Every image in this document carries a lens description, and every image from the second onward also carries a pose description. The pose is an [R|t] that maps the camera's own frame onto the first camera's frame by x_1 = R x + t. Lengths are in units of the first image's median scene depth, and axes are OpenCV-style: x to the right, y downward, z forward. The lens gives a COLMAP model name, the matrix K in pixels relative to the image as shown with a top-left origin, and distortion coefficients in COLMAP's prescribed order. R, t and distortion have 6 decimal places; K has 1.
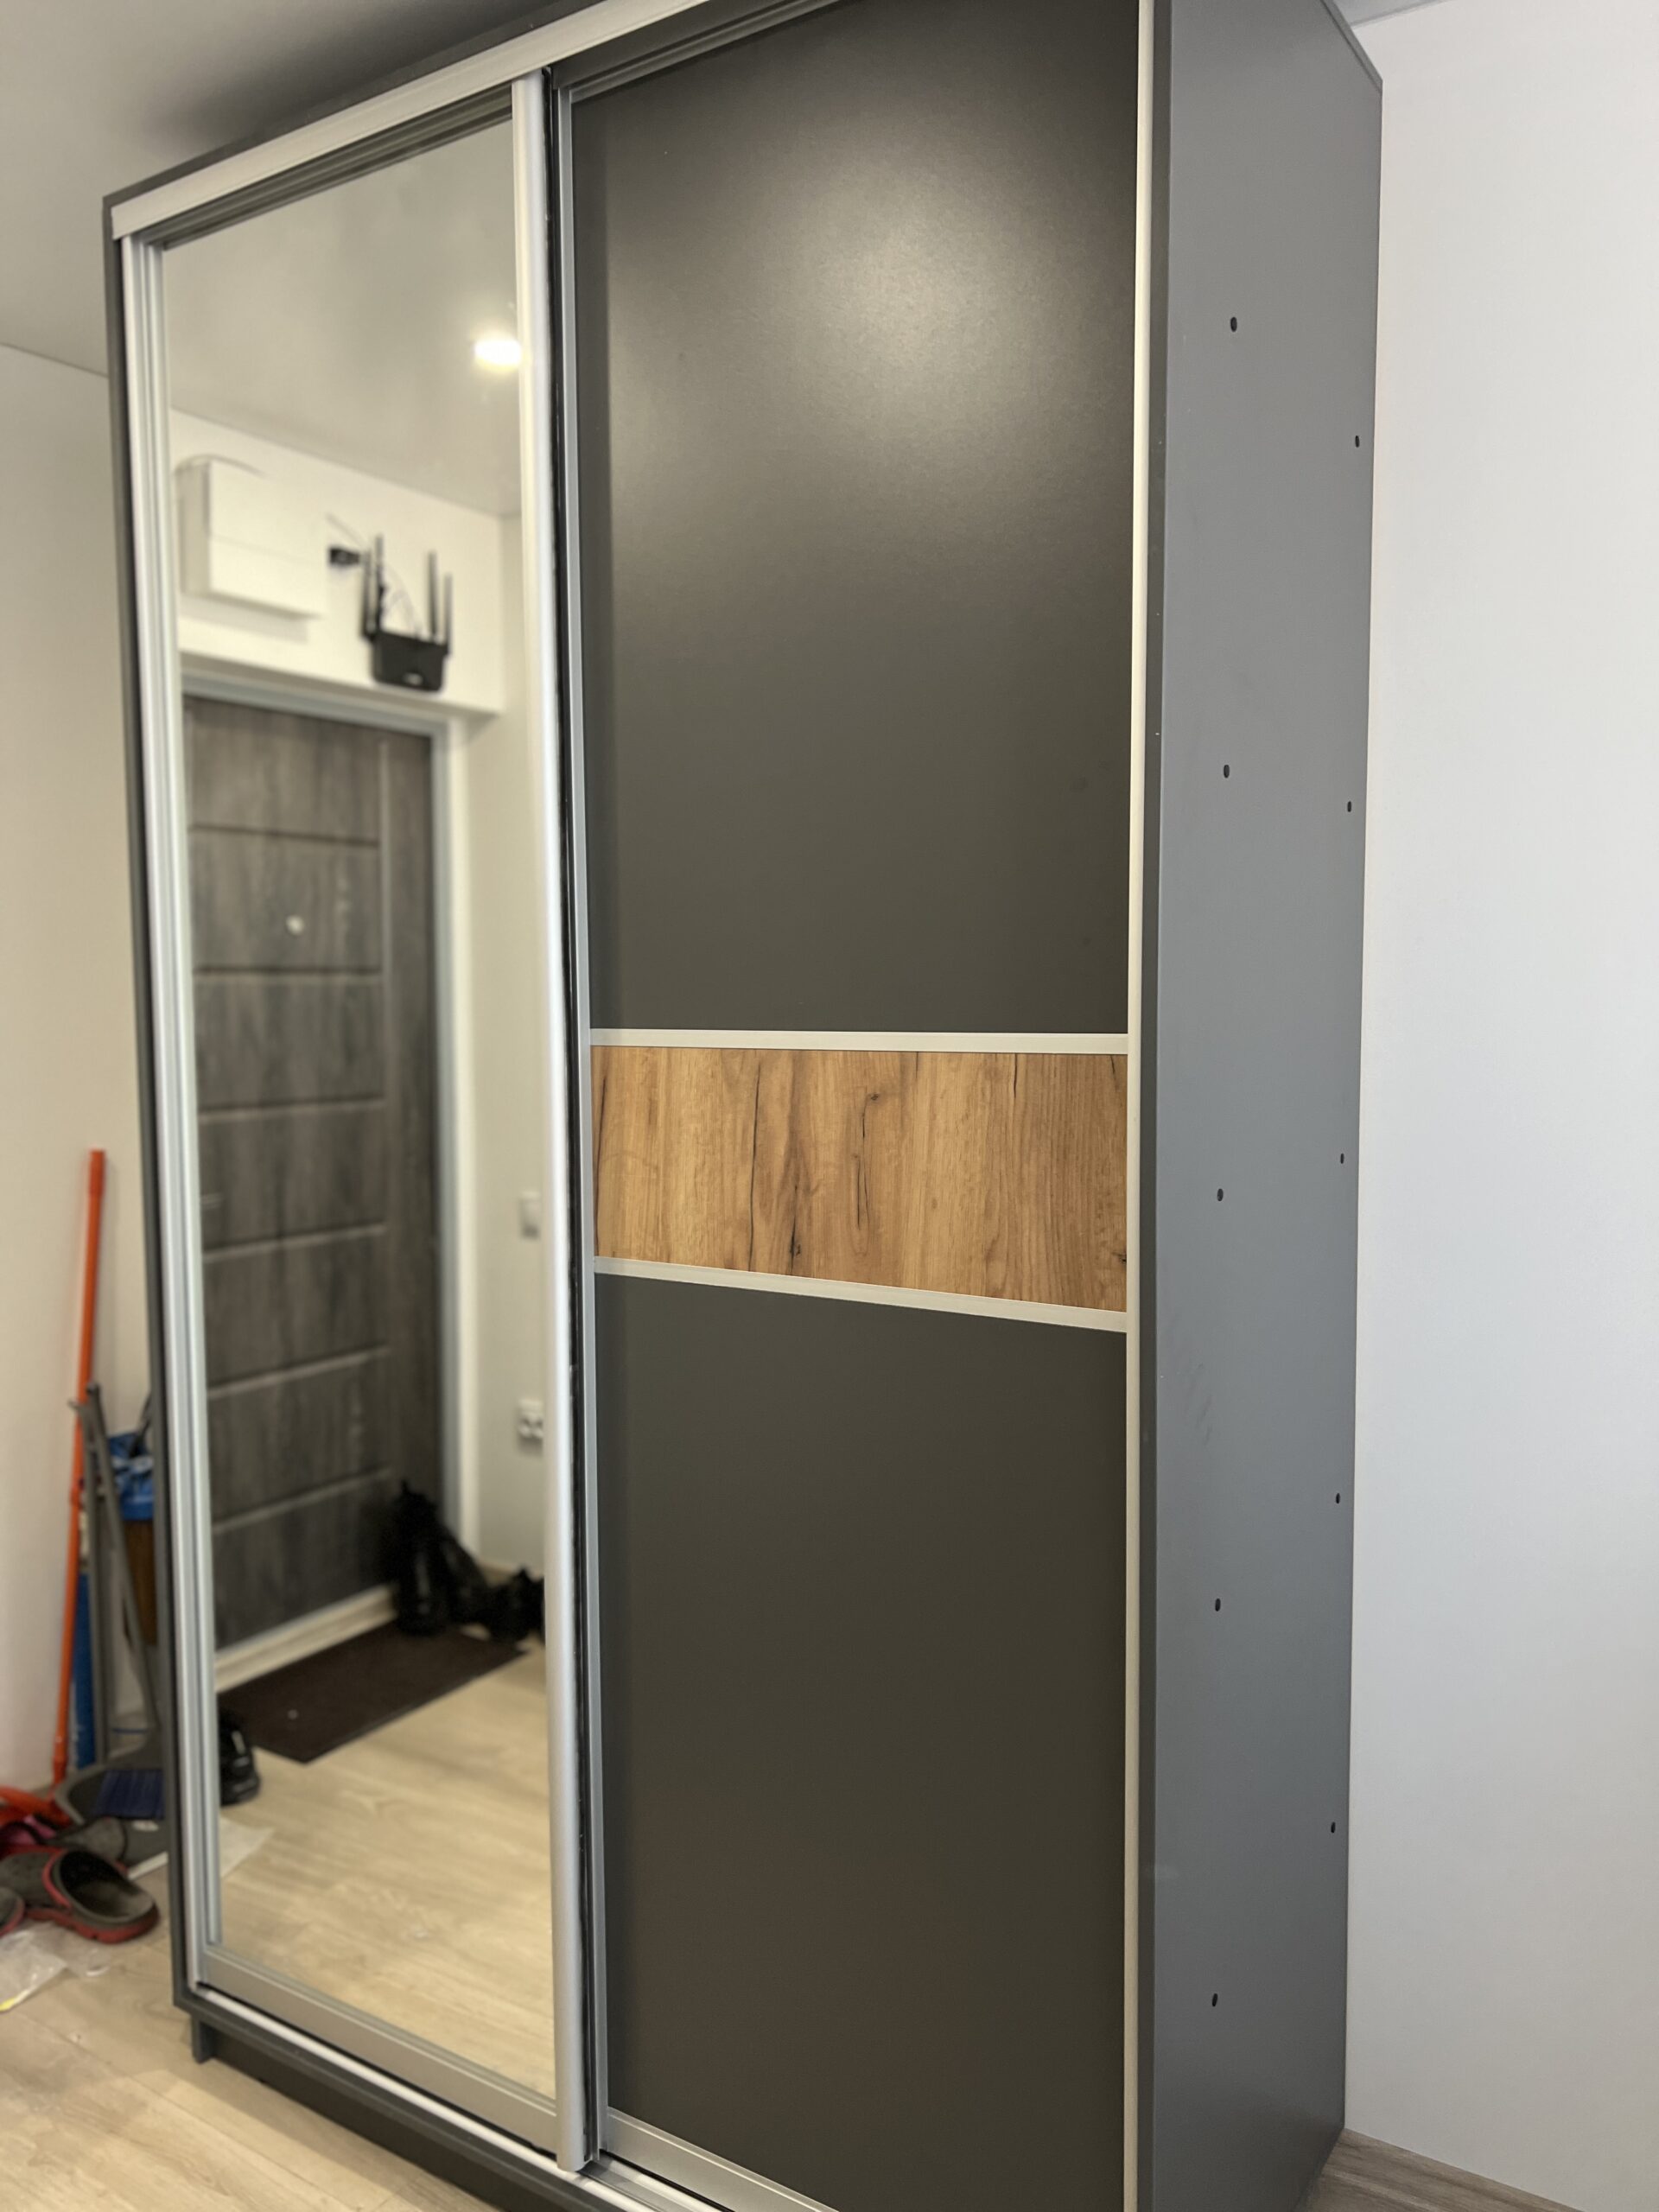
lens RADIAL K [[1665.5, 0, 829.5], [0, 1665.5, 1106.0], [0, 0, 1]] dist [0.082882, -0.099577]
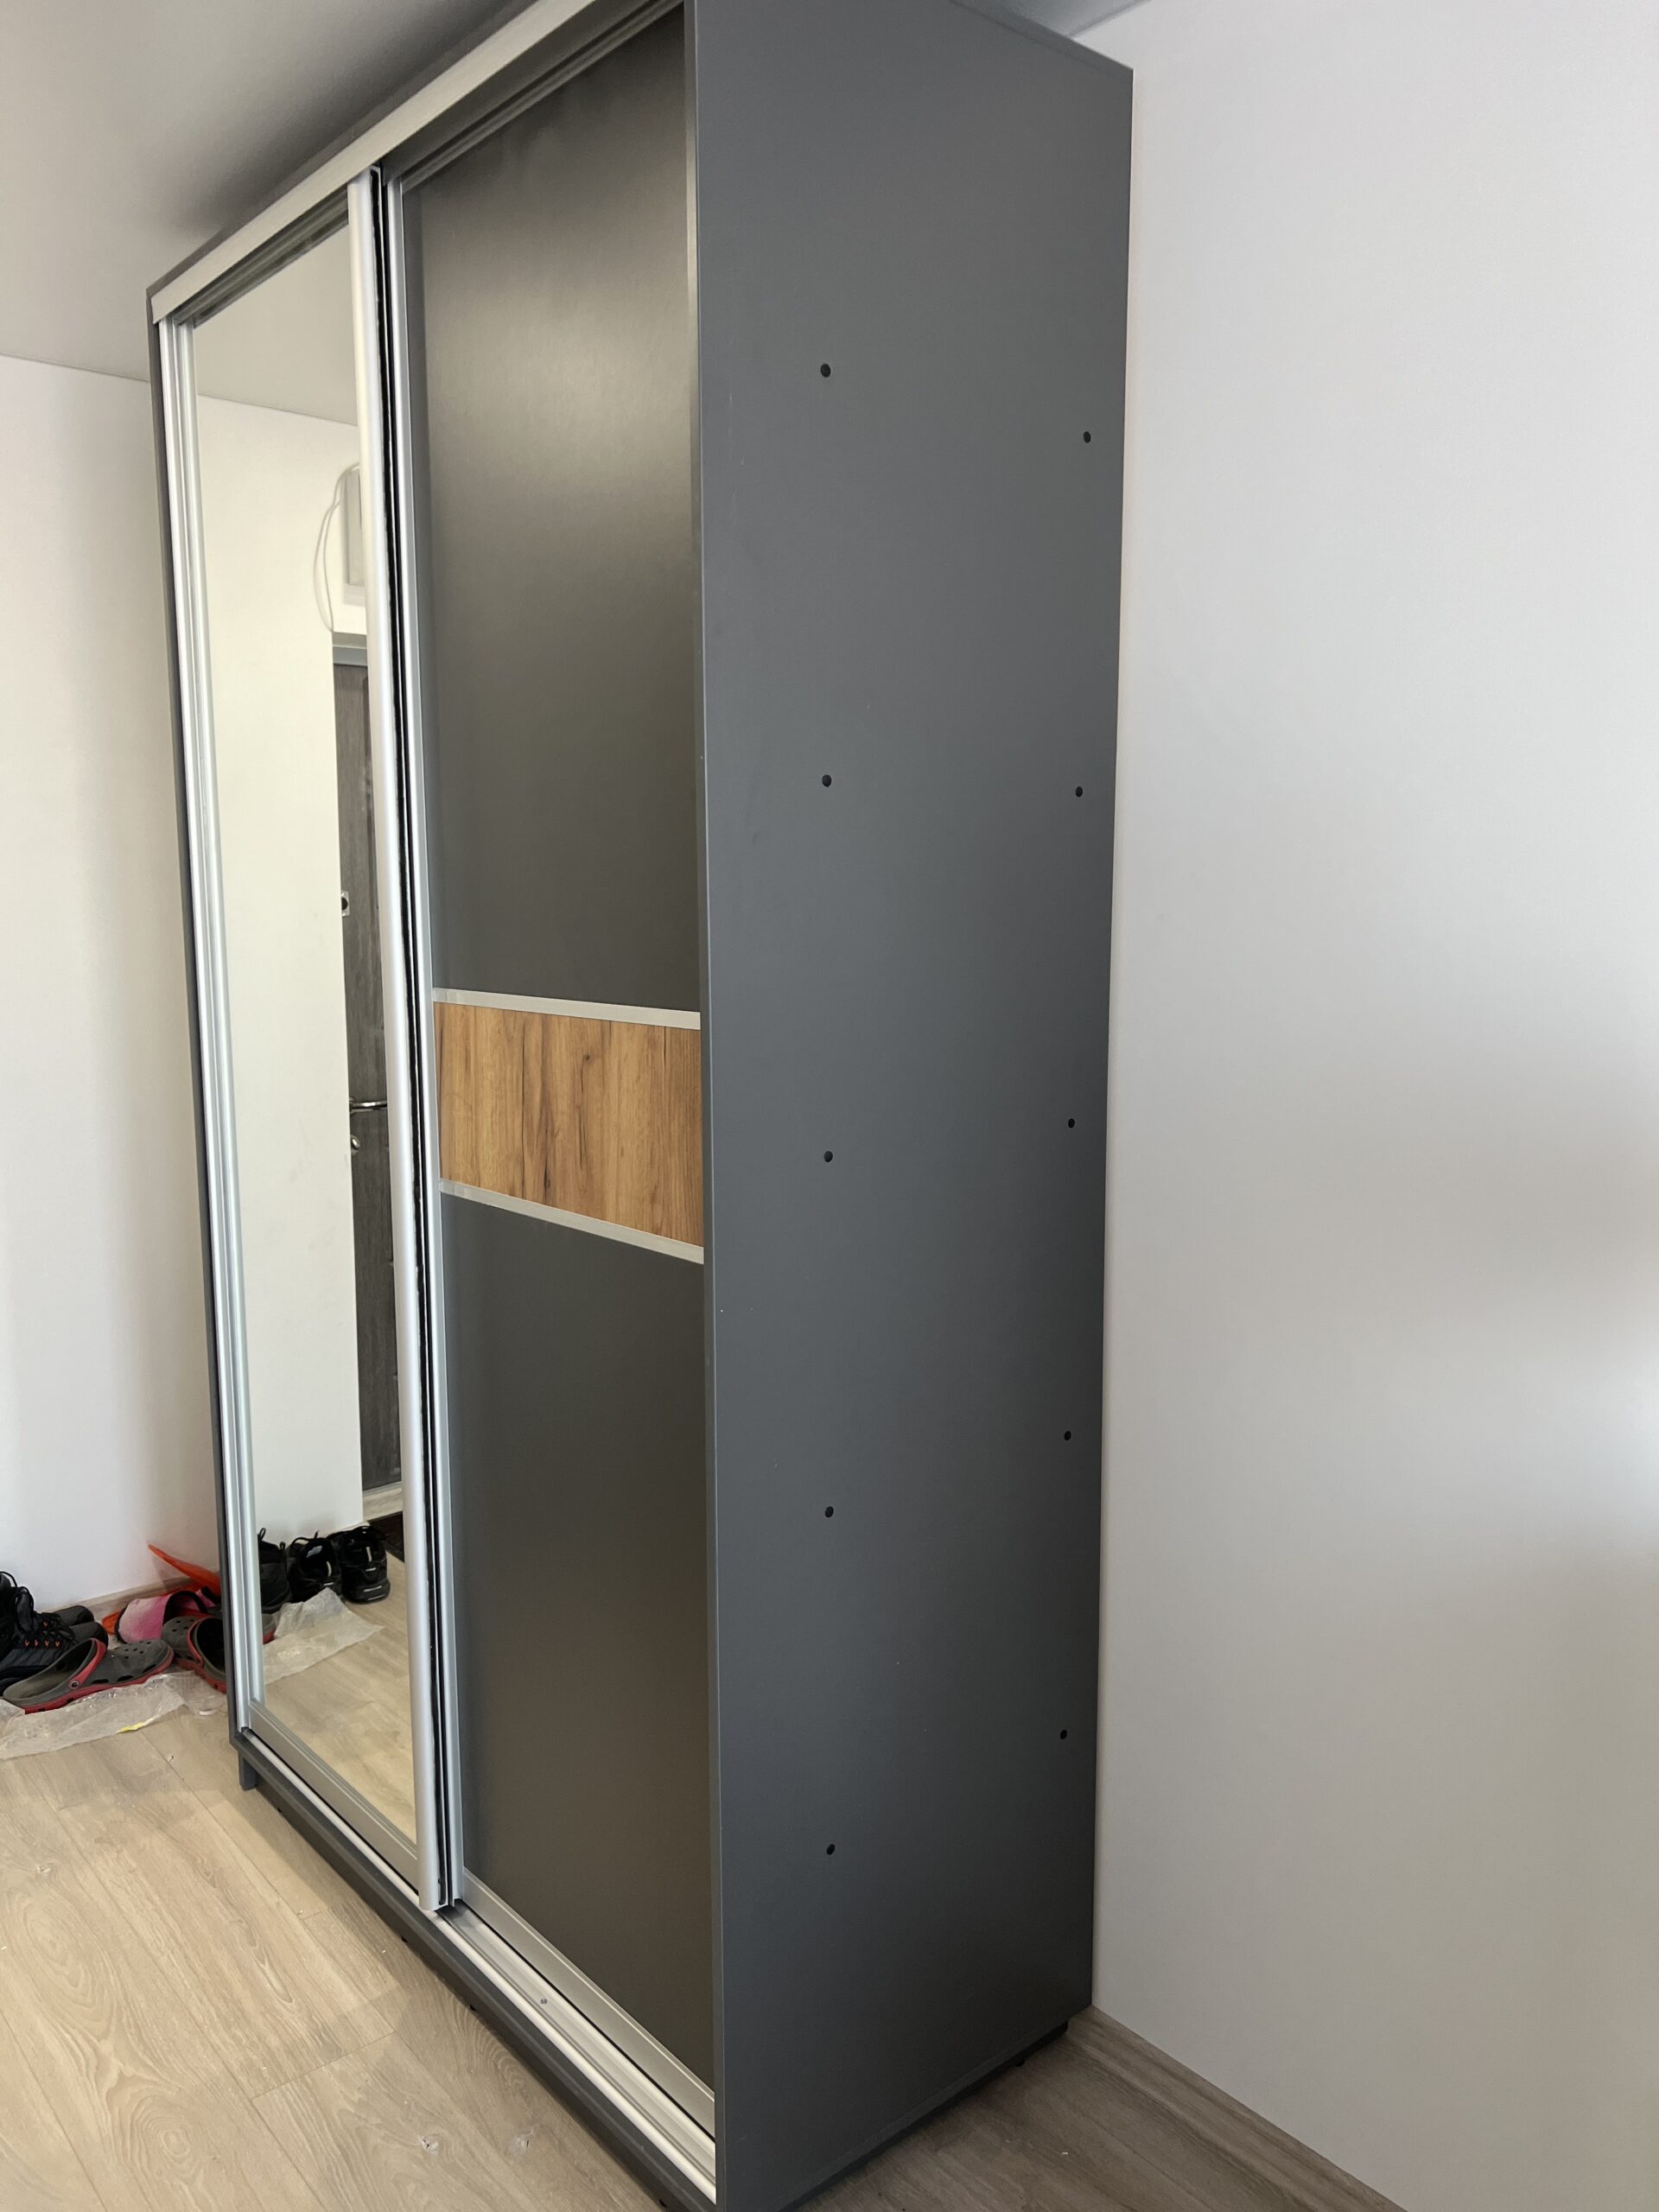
lens RADIAL K [[1660.4, 0, 827.8], [0, 1660.4, 1121.3], [0, 0, 1]] dist [0.065180, -0.091386]
pose [[0.958018, 0.047252, -0.282787, 0.481708], [-0.028620, 0.997160, 0.069661, -0.043258], [0.285275, -0.058643, 0.956650, -0.060580]]
